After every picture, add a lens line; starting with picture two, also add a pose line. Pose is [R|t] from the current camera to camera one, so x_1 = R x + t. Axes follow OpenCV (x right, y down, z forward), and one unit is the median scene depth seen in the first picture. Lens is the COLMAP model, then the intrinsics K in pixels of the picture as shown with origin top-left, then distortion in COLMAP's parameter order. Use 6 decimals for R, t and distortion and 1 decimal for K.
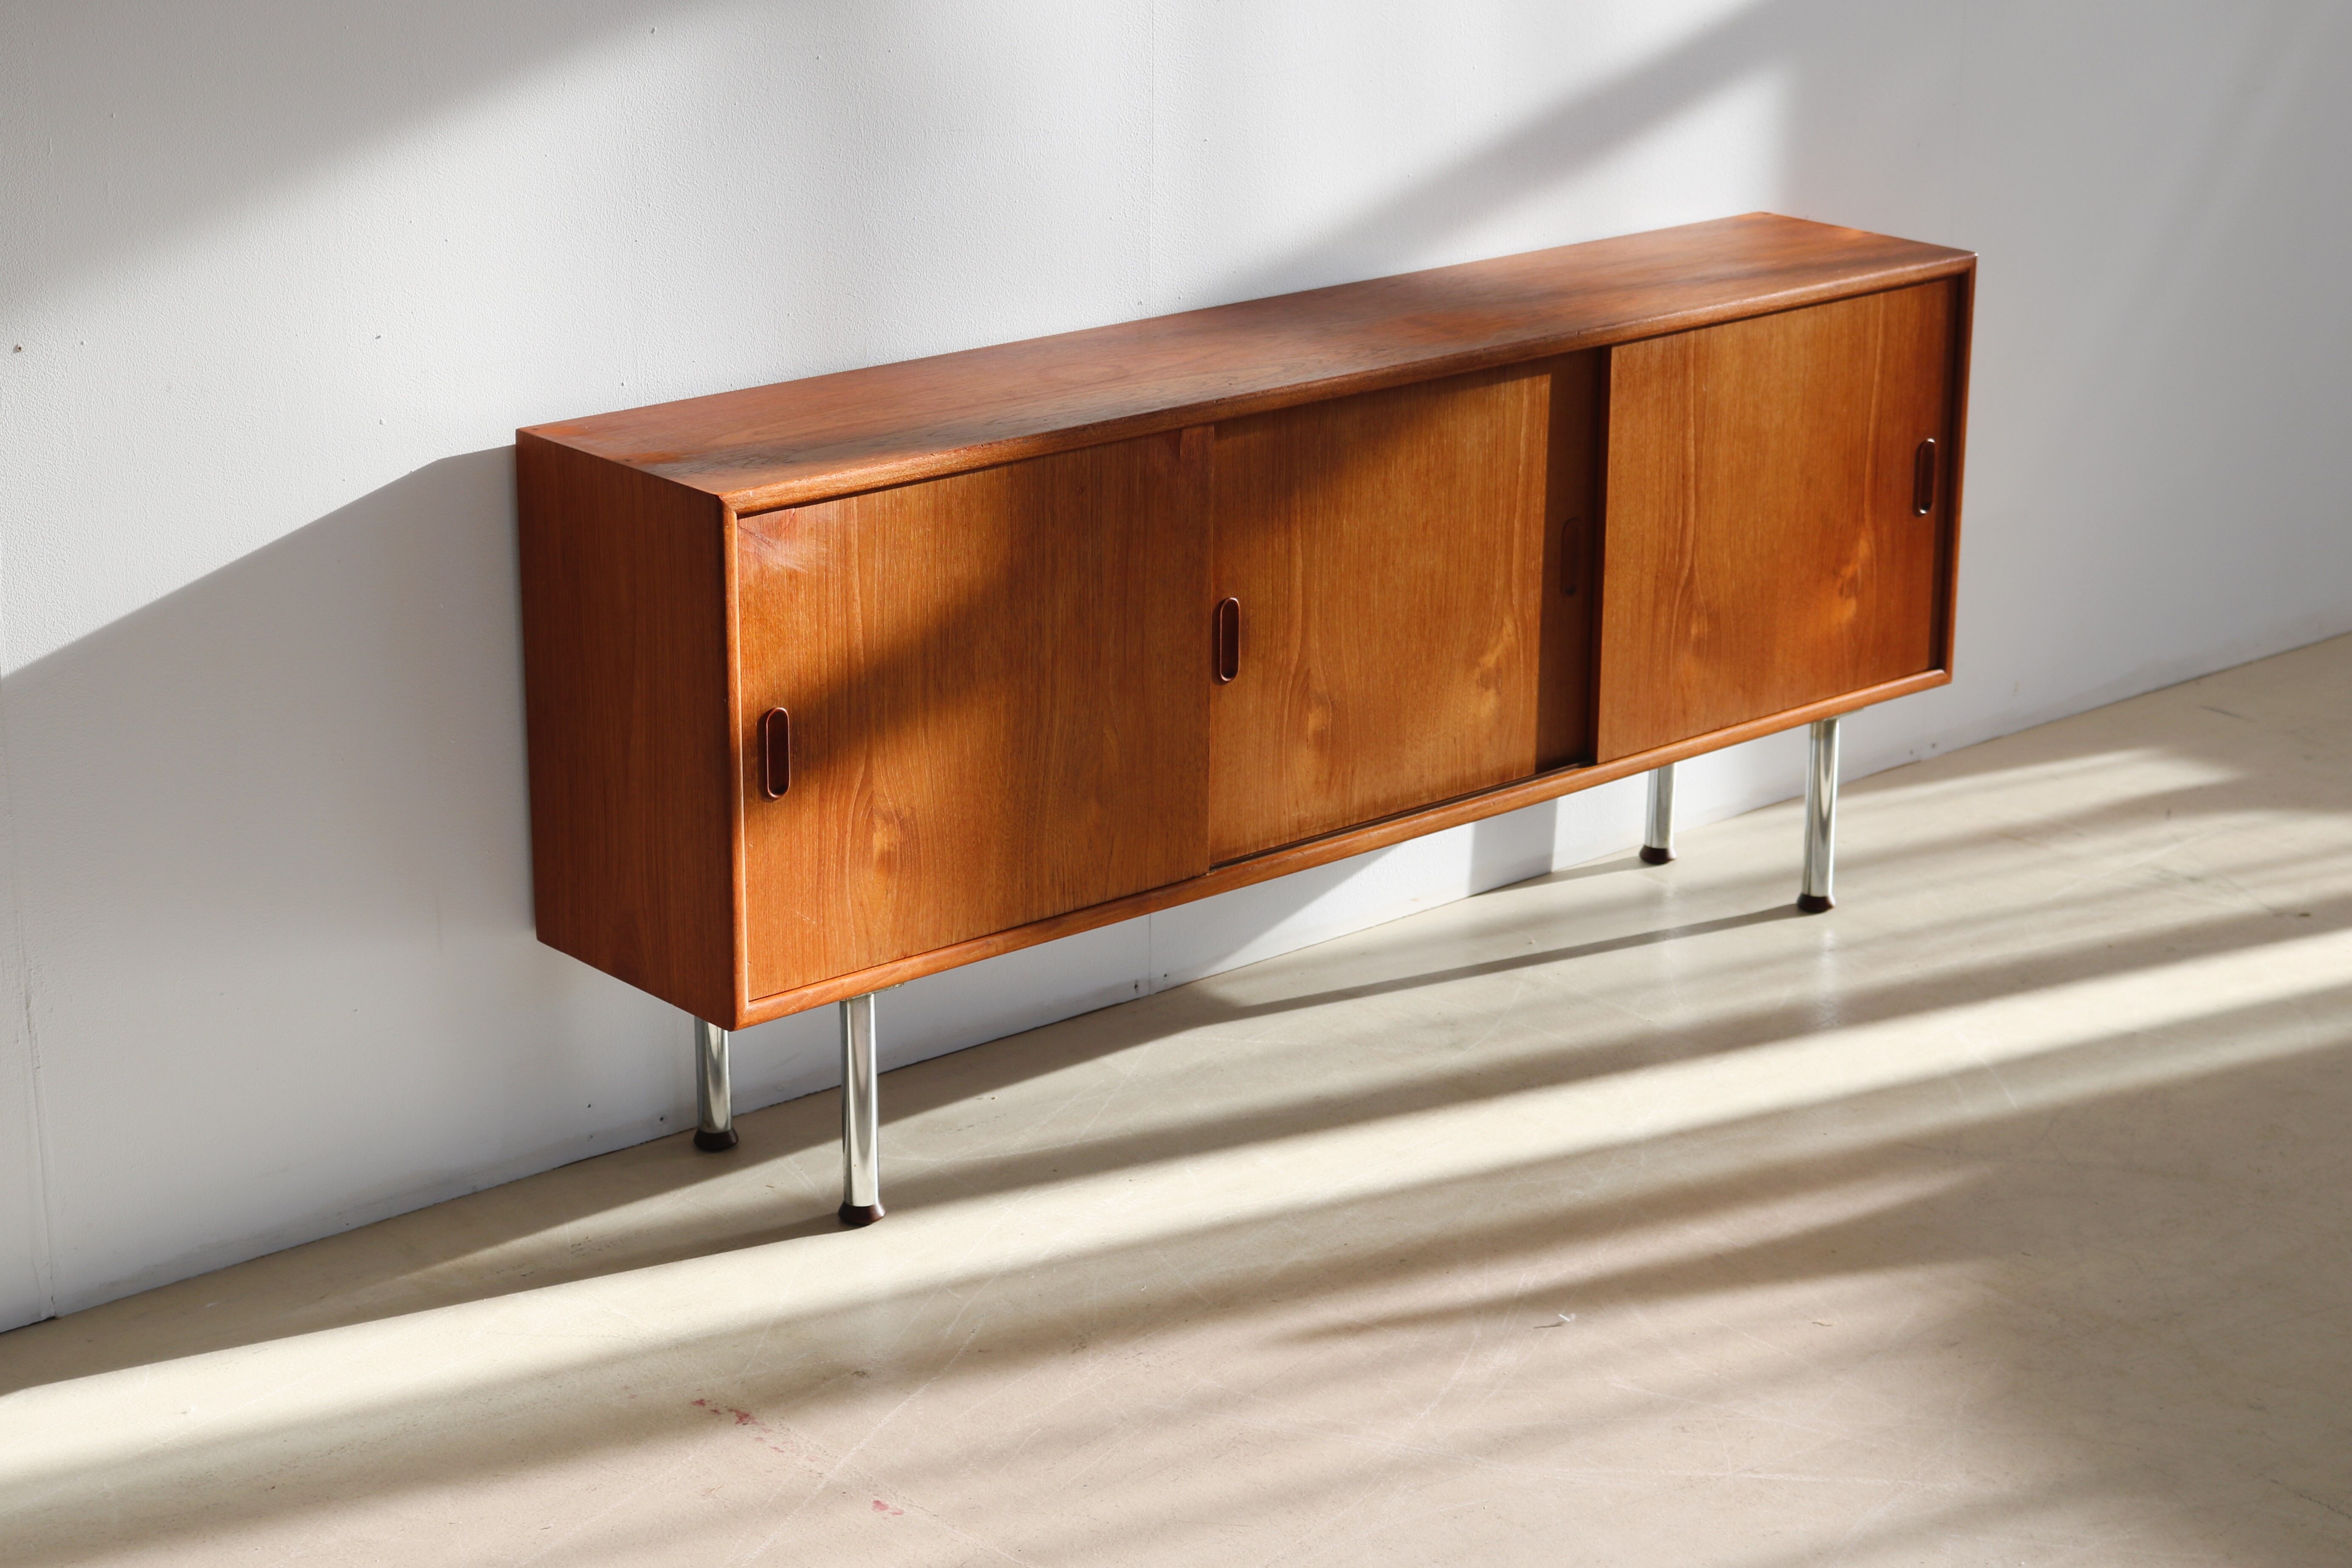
lens RADIAL K [[4407.5, 0, 1176.0], [0, 4407.5, 784.0], [0, 0, 1]] dist [-0.002621, 0.017641]
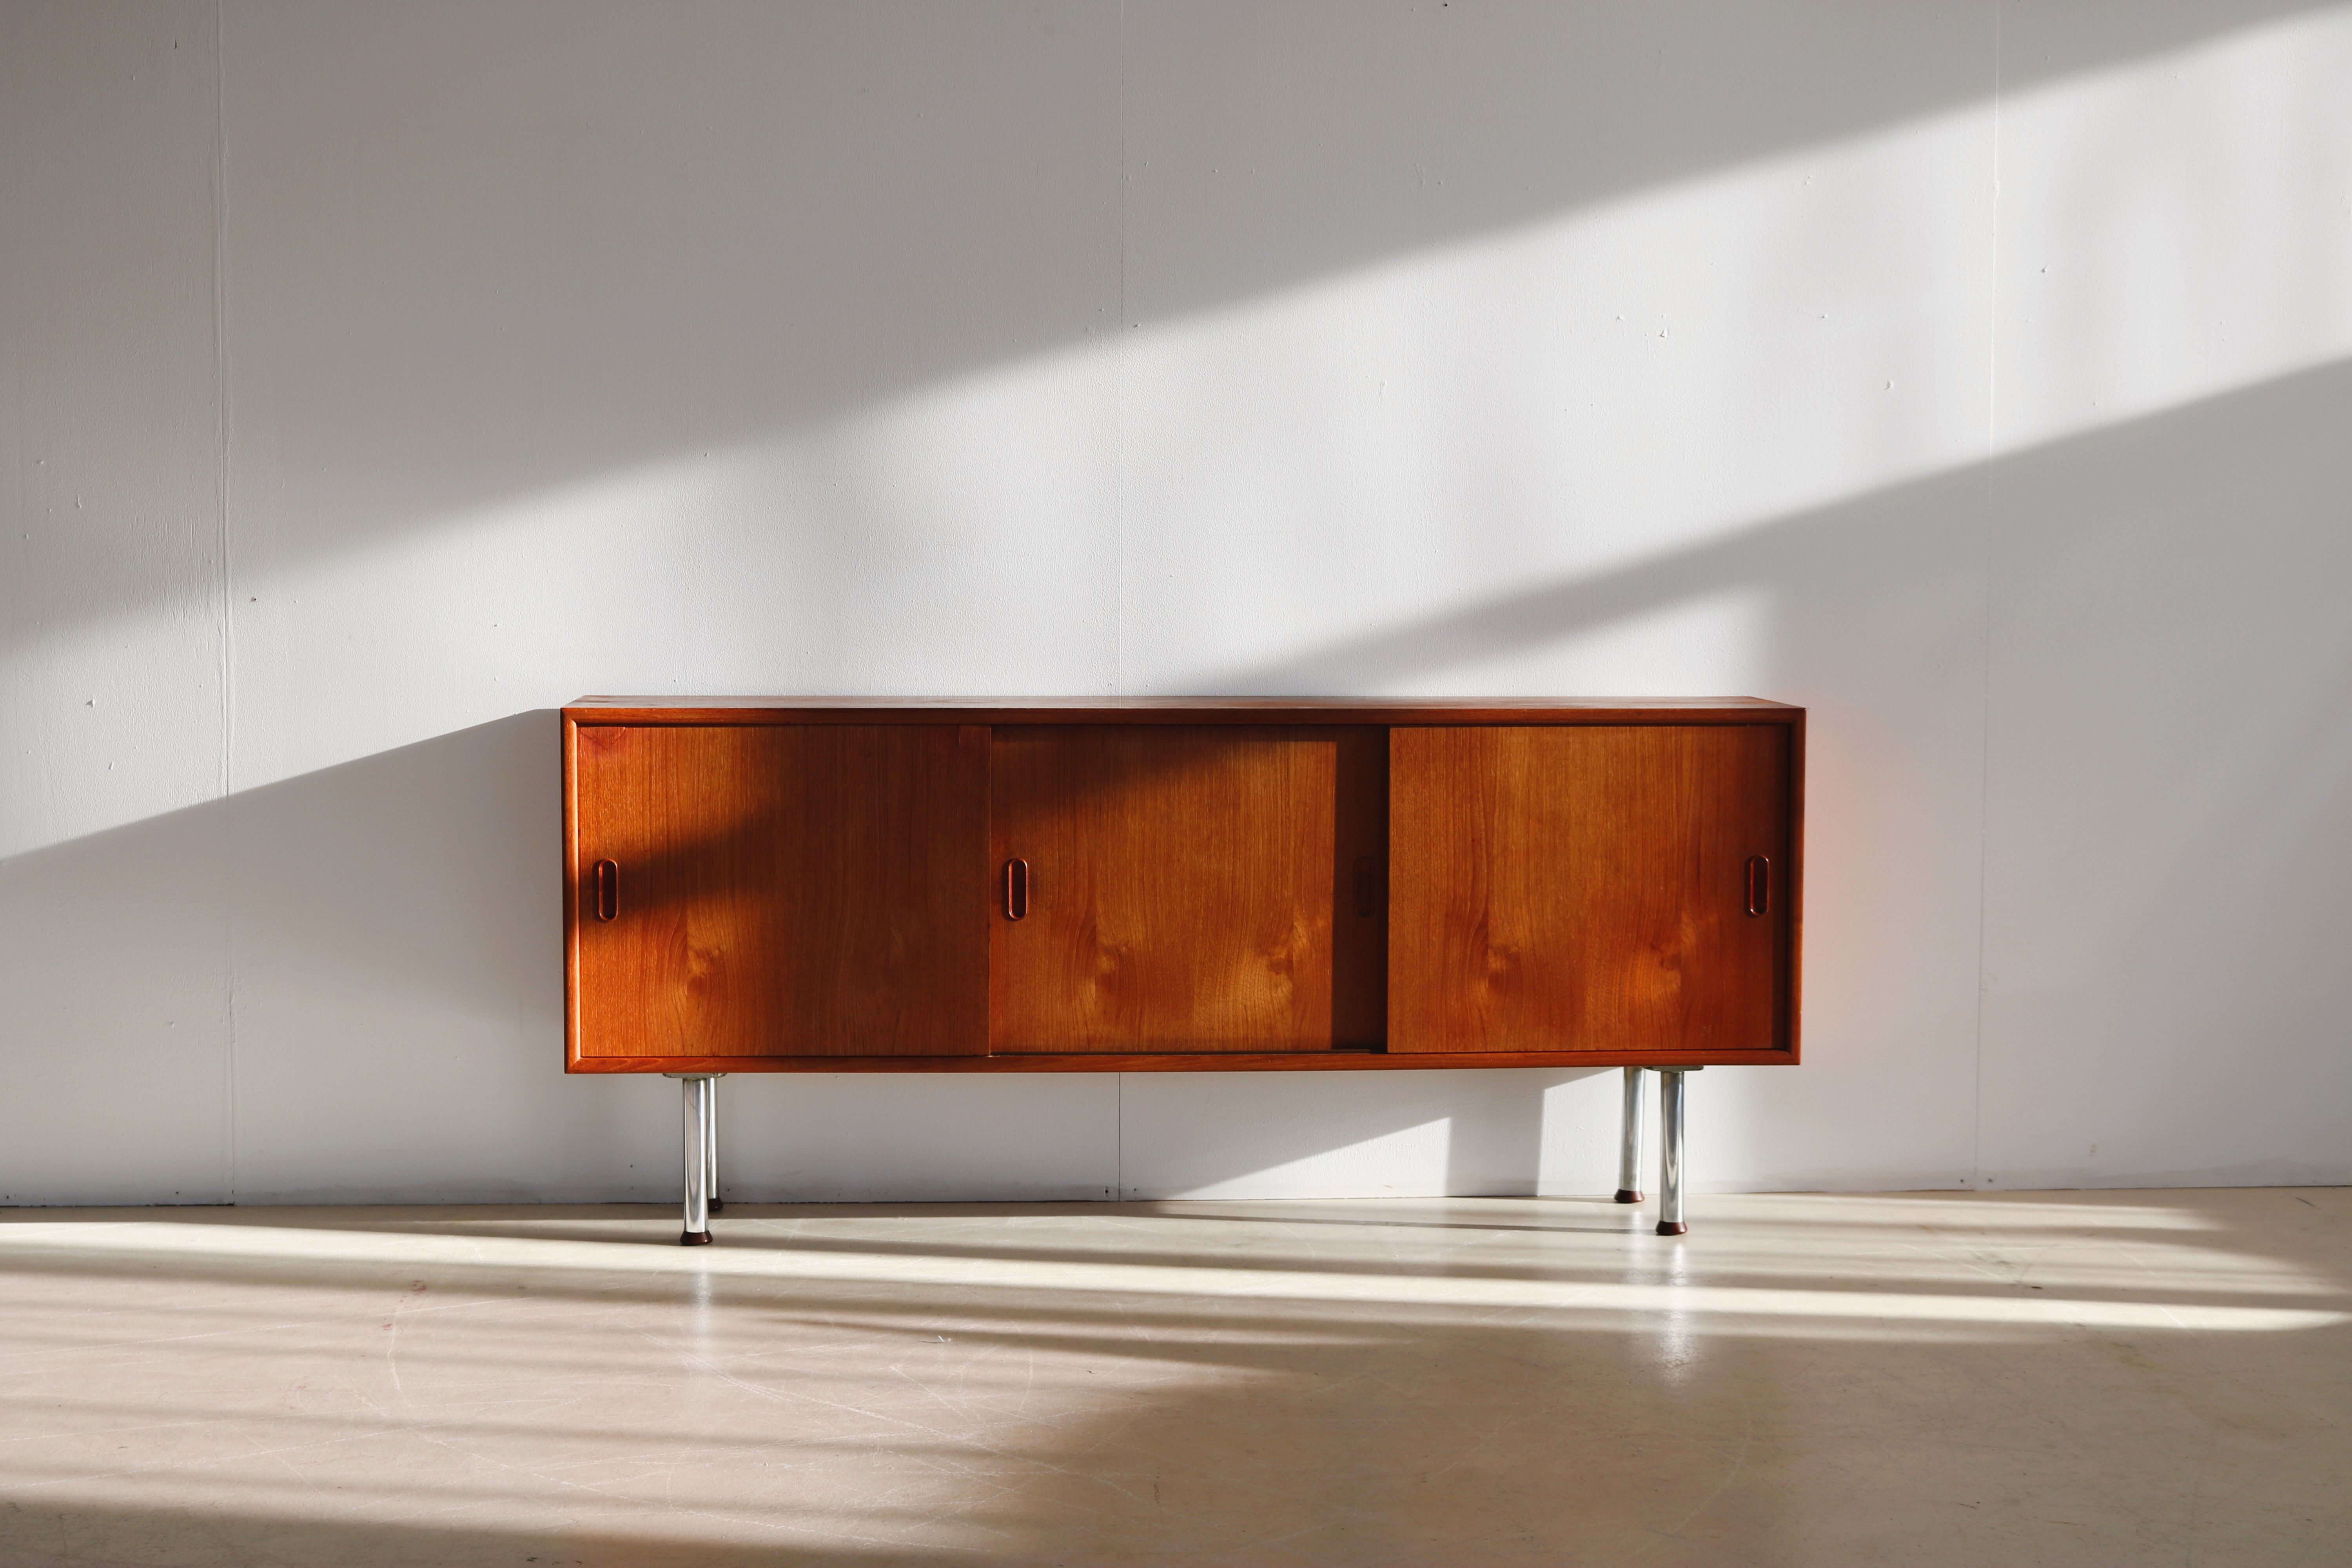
lens RADIAL K [[3399.8, 0, 1176.0], [0, 3399.8, 784.0], [0, 0, 1]] dist [-0.028982, -0.099577]
pose [[0.796803, 0.043484, -0.602672, 0.697358], [-0.186193, 0.966542, -0.176431, 0.115718], [0.574836, 0.252794, 0.778240, 0.174855]]
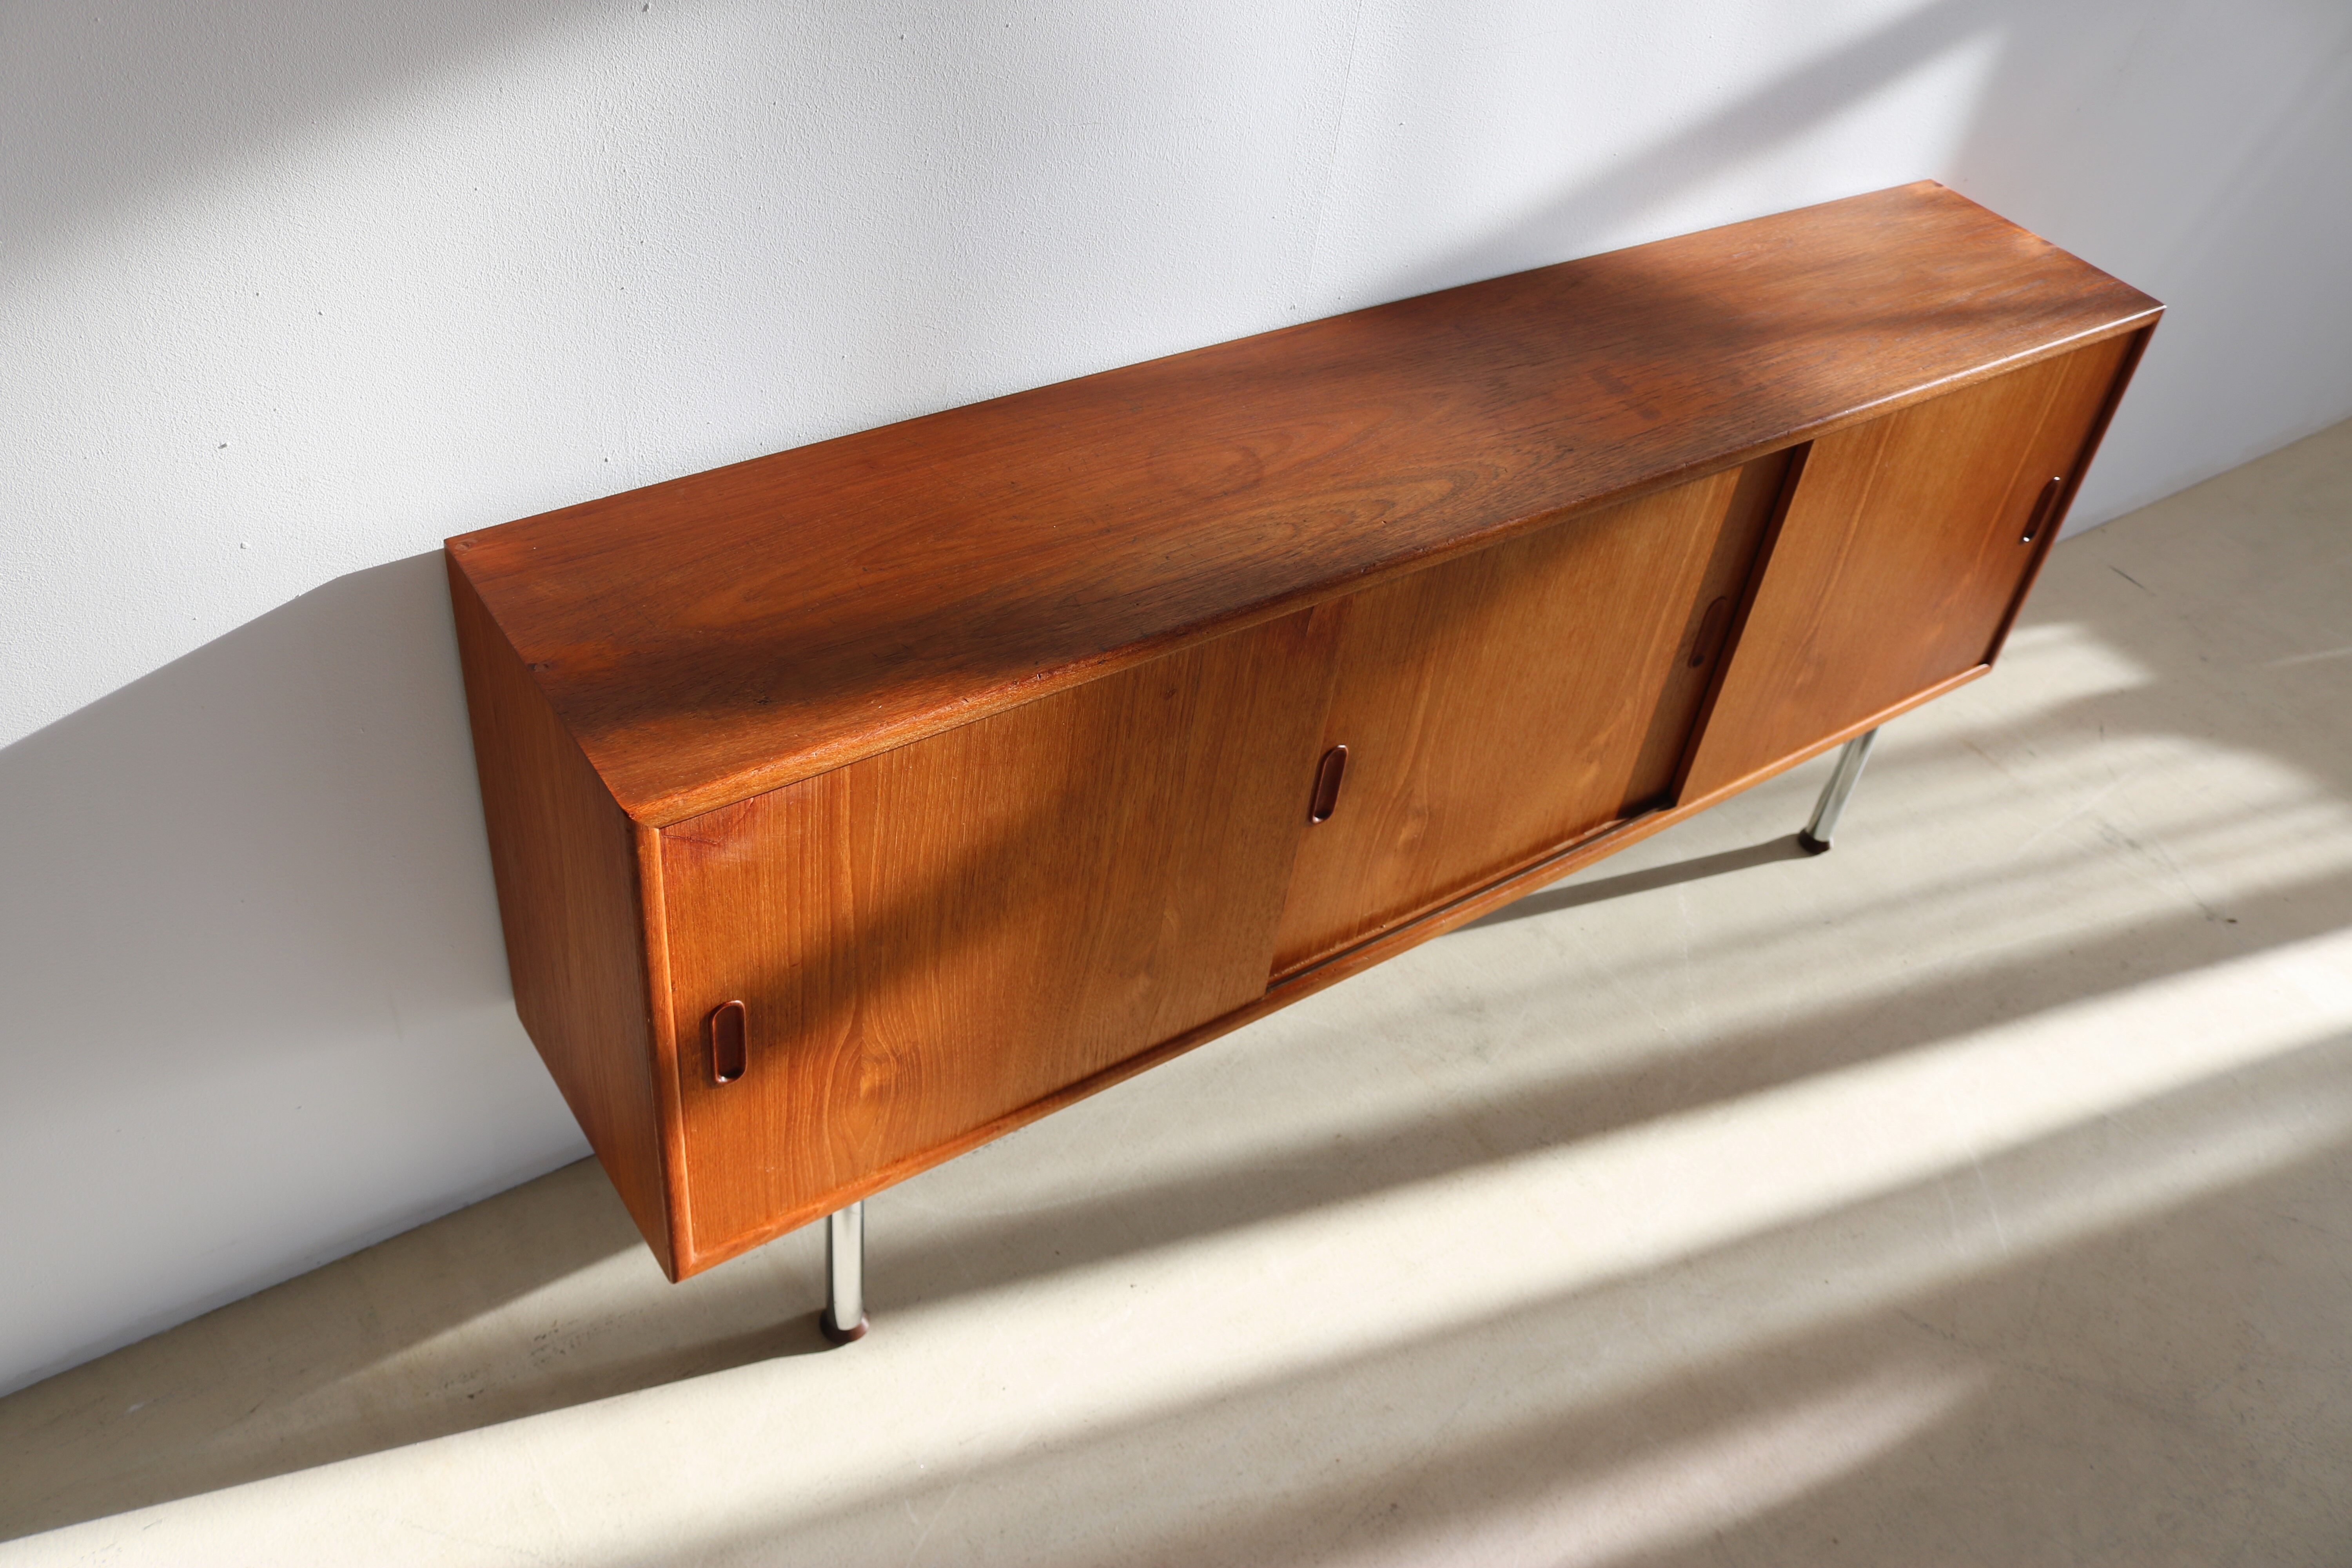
lens RADIAL K [[1952.9, 0, 1176.0], [0, 1952.9, 784.0], [0, 0, 1]] dist [-0.150309, 0.131274]
pose [[0.988347, 0.152216, -0.000485, -0.017227], [-0.139841, 0.909242, 0.392075, -0.176212], [0.060121, -0.387439, 0.919933, 0.641555]]
